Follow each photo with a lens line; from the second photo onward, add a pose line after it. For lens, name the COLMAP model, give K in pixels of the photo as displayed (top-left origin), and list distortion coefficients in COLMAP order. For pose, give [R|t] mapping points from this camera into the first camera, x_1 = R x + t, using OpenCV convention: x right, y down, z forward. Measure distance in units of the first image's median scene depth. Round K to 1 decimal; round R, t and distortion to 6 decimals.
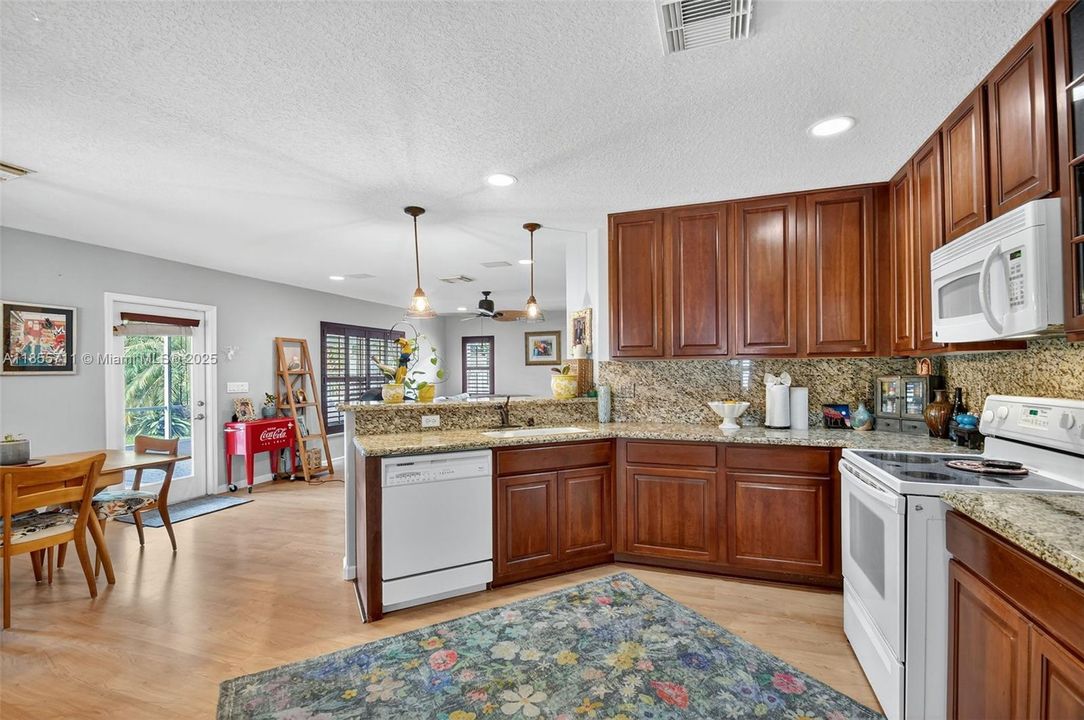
lens RADIAL K [[473.4, 0, 546.9], [0, 473.4, 371.8], [0, 0, 1]] dist [0.008925, -0.014590]
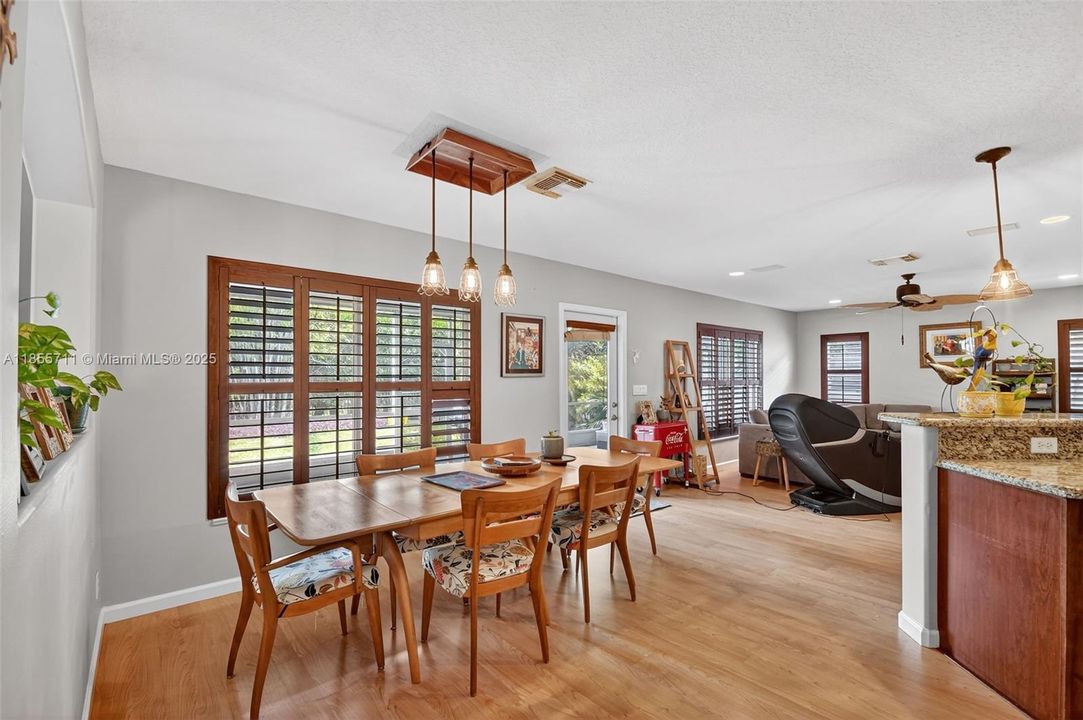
lens RADIAL K [[472.9, 0, 546.4], [0, 472.9, 371.8], [0, 0, 1]] dist [0.008925, -0.014590]
pose [[0.863221, -0.000106, -0.504826, -0.497008], [-0.004154, 0.999965, -0.007313, 0.003318], [0.504809, 0.008410, 0.863190, 0.028601]]
